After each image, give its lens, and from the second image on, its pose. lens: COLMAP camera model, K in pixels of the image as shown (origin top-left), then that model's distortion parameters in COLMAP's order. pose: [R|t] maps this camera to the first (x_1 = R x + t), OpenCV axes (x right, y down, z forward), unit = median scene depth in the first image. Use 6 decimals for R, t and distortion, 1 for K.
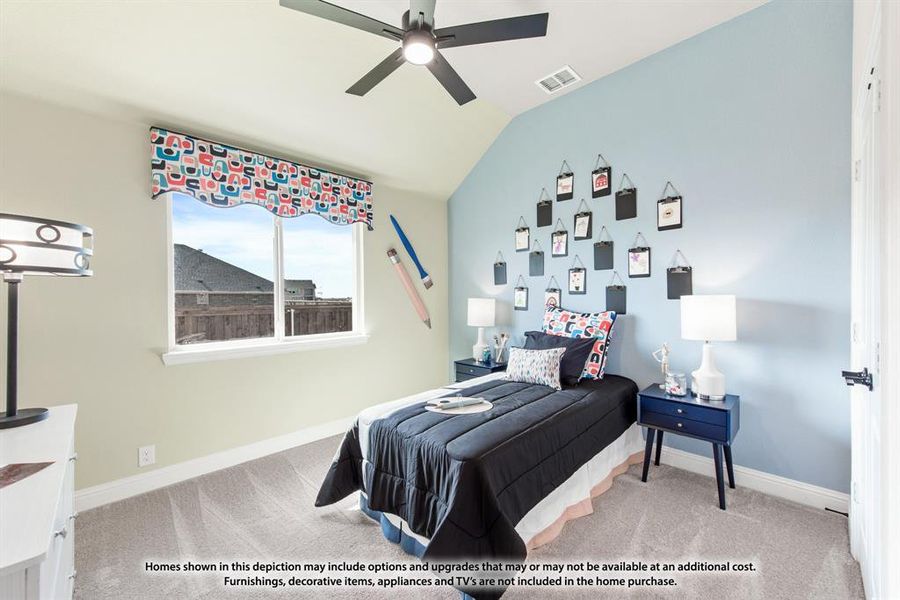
lens RADIAL K [[356.9, 0, 443.8], [0, 356.9, 299.3], [0, 0, 1]] dist [0.015418, -0.005278]
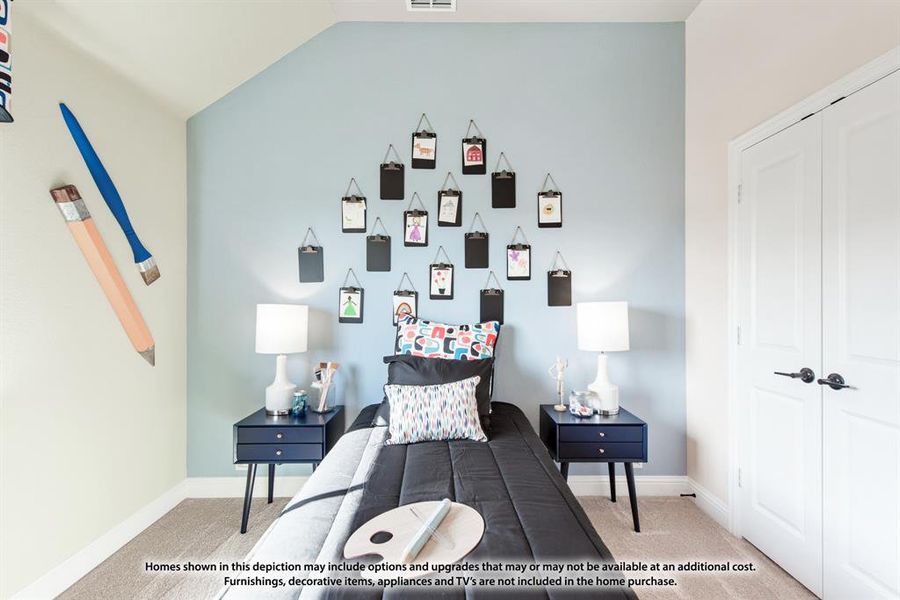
lens RADIAL K [[402.2, 0, 451.3], [0, 402.2, 299.8], [0, 0, 1]] dist [0.016051, -0.001773]
pose [[0.682812, 0.011937, 0.730497, -0.228663], [-0.000612, 0.999876, -0.015767, -0.000087], [-0.730594, 0.010319, 0.682734, 0.437765]]
